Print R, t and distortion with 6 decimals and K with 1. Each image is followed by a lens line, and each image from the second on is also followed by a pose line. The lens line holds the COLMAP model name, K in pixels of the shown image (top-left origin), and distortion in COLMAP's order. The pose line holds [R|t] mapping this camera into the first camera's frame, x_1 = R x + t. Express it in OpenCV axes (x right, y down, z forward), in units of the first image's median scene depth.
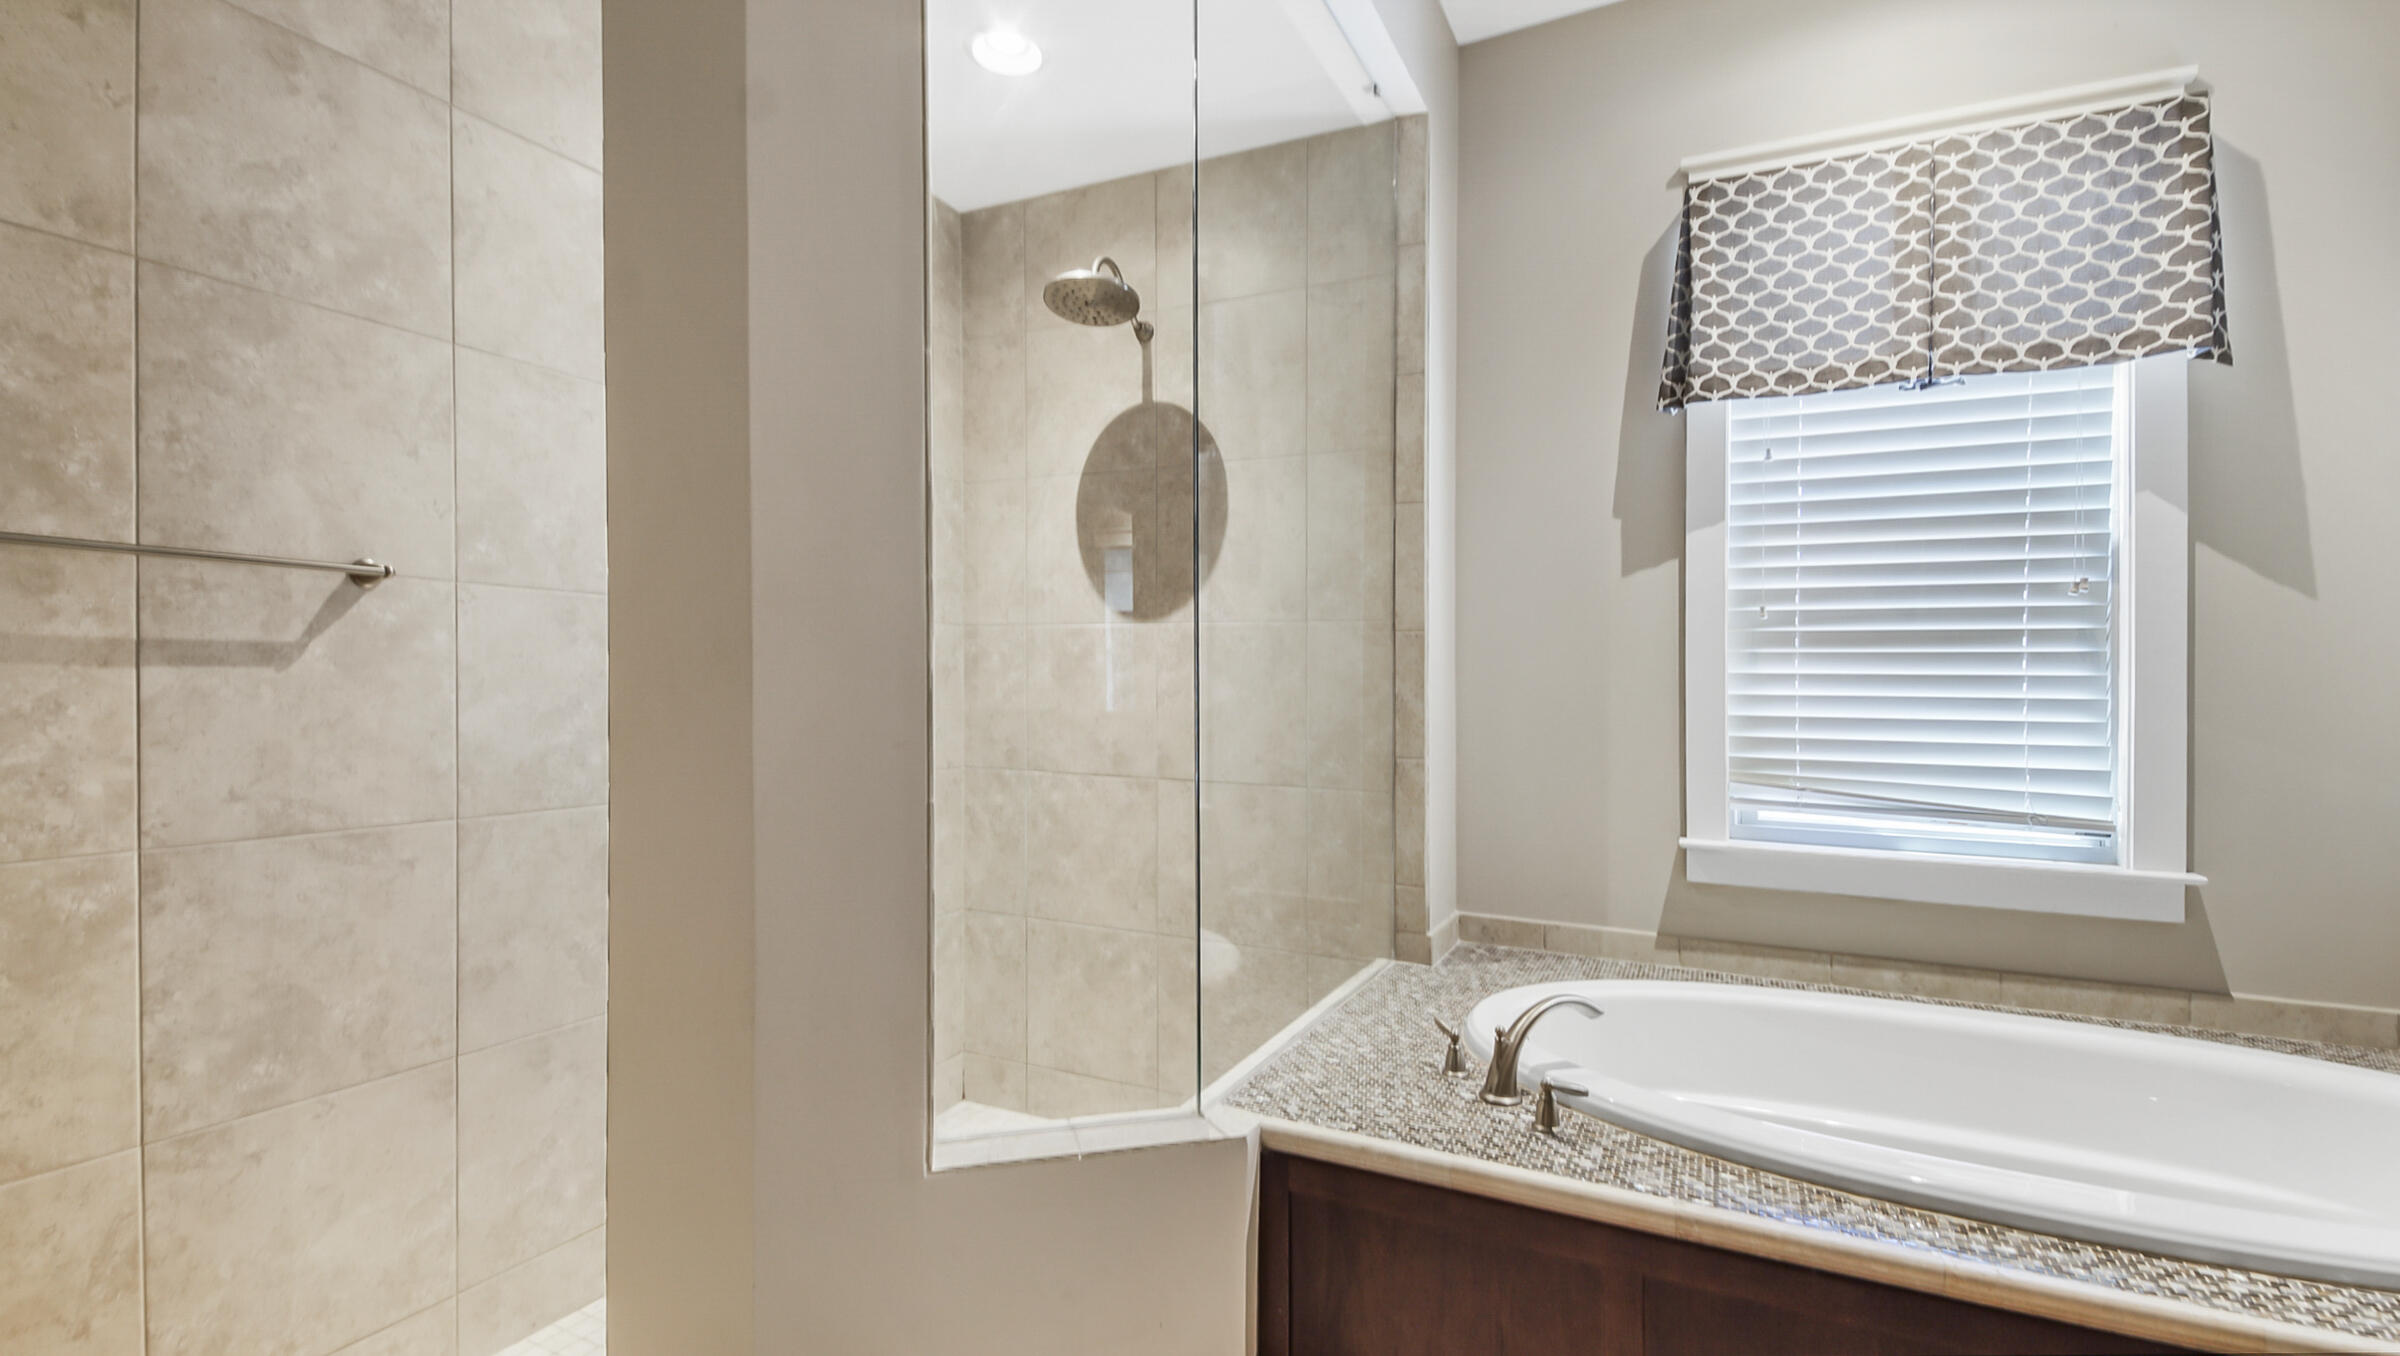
lens RADIAL K [[1068.0, 0, 1173.2], [0, 1068.0, 673.0], [0, 0, 1]] dist [-0.001091, -0.007649]
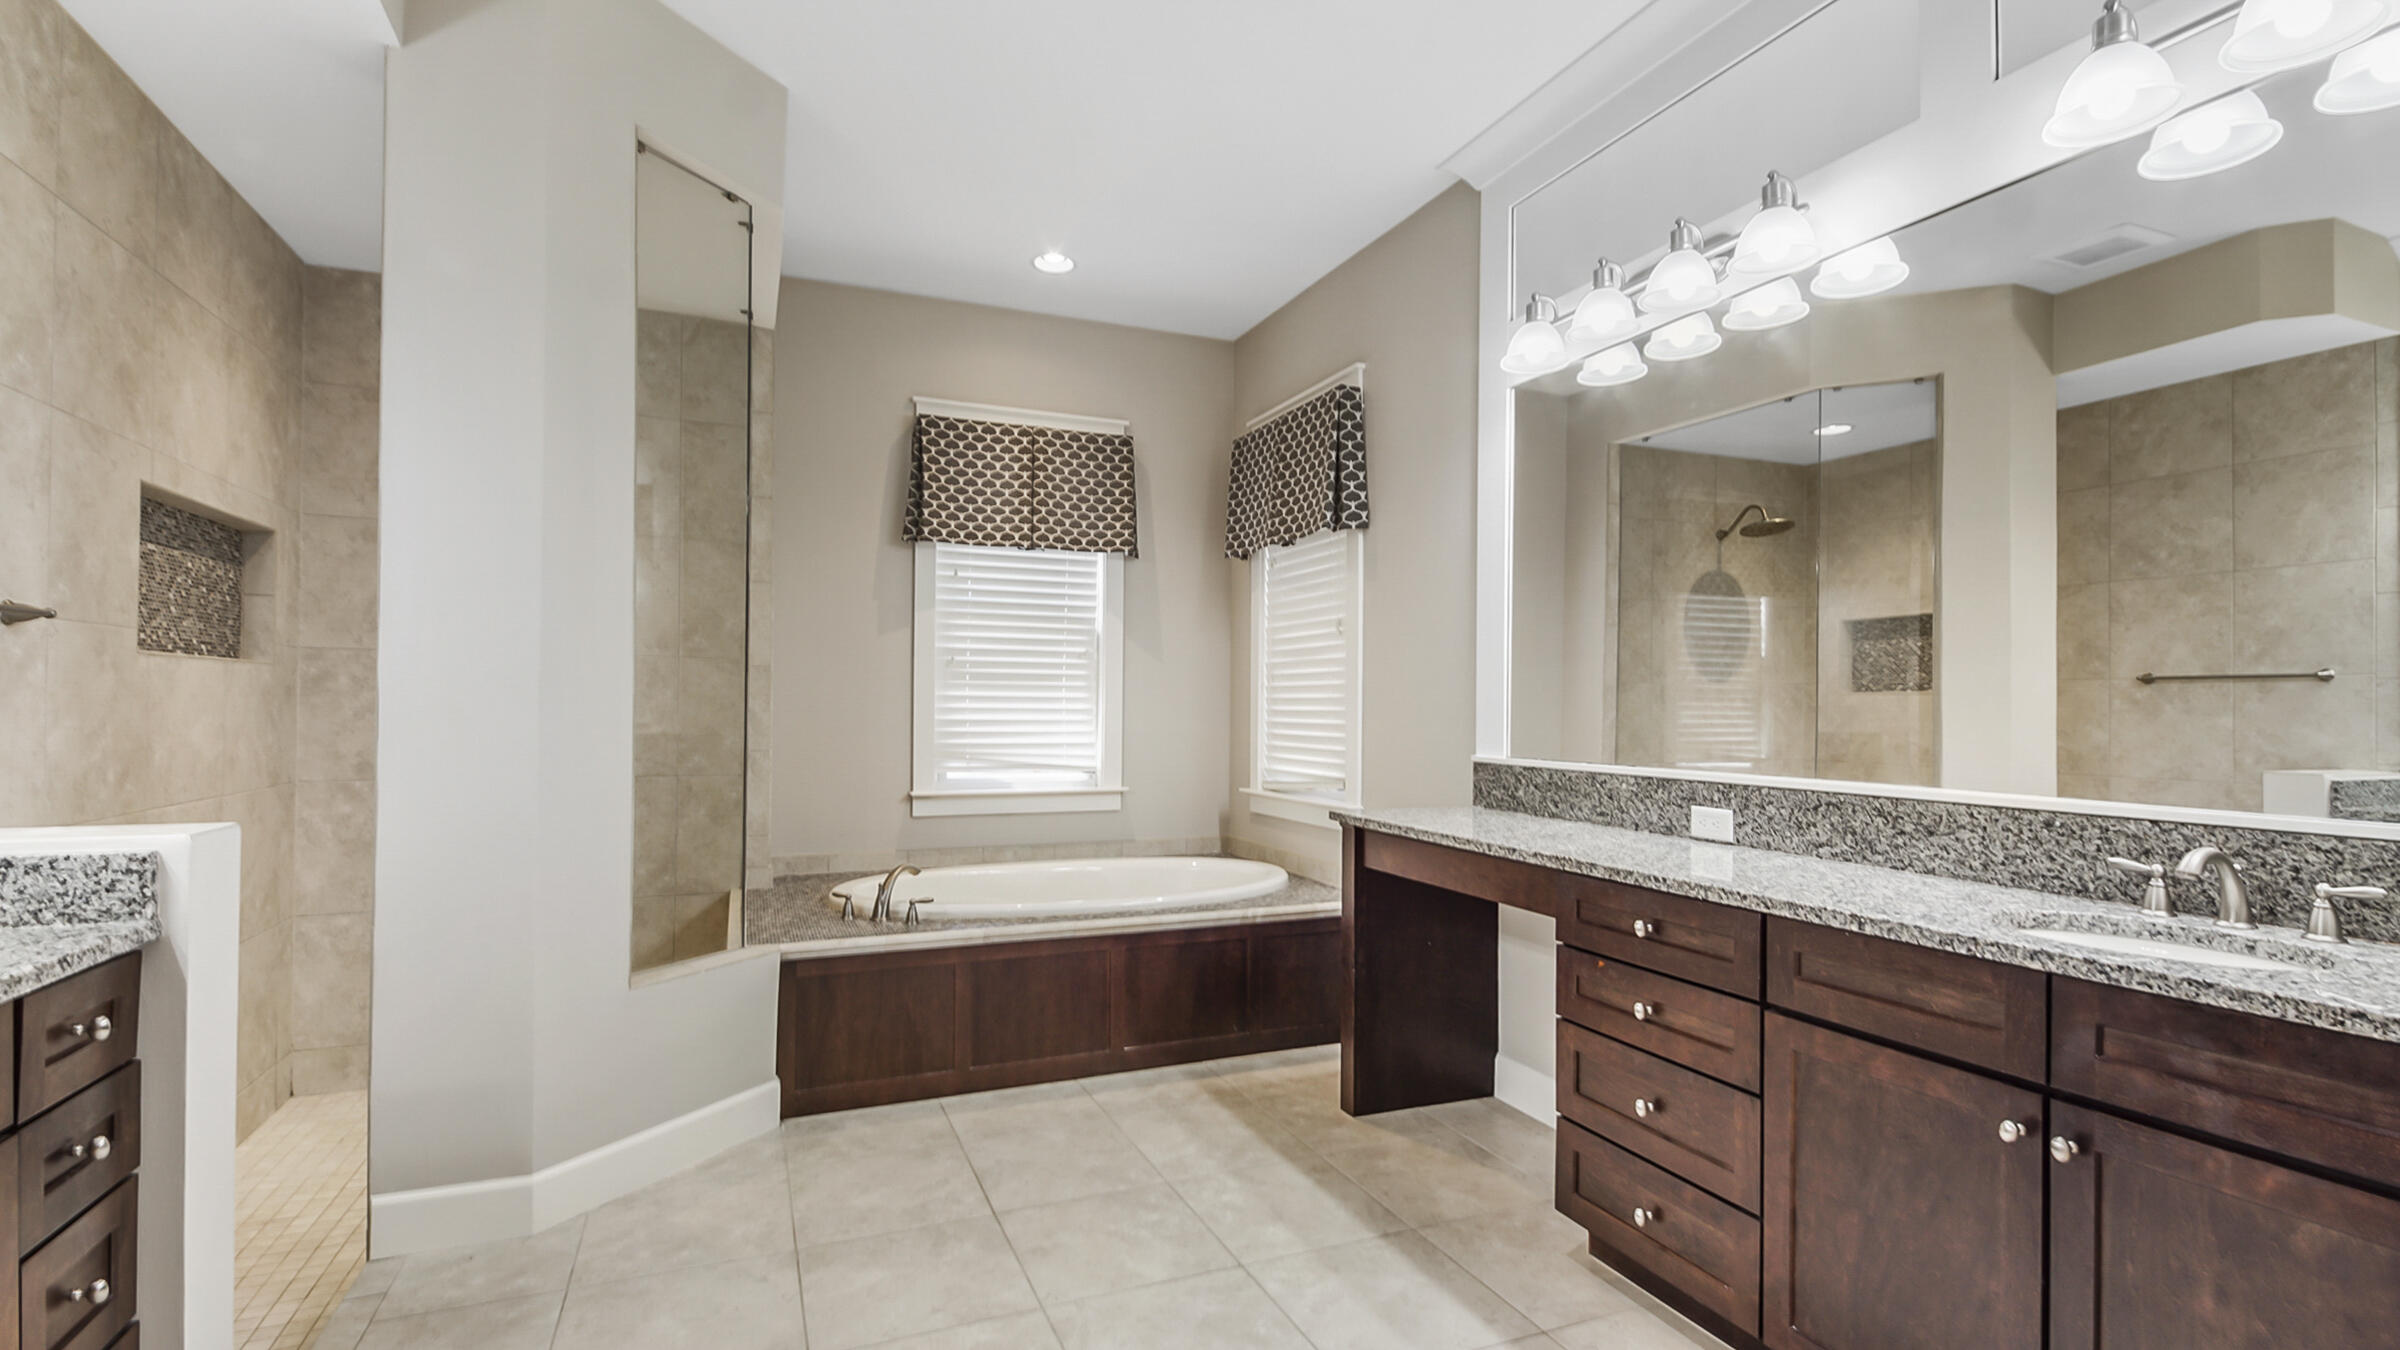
lens RADIAL K [[1082.5, 0, 1198.9], [0, 1082.5, 689.9], [0, 0, 1]] dist [0.002283, 0.000052]
pose [[0.623331, 0.009439, 0.781902, -0.662808], [-0.001128, 0.999937, -0.011172, 0.012881], [-0.781958, 0.006081, 0.623302, -0.496548]]
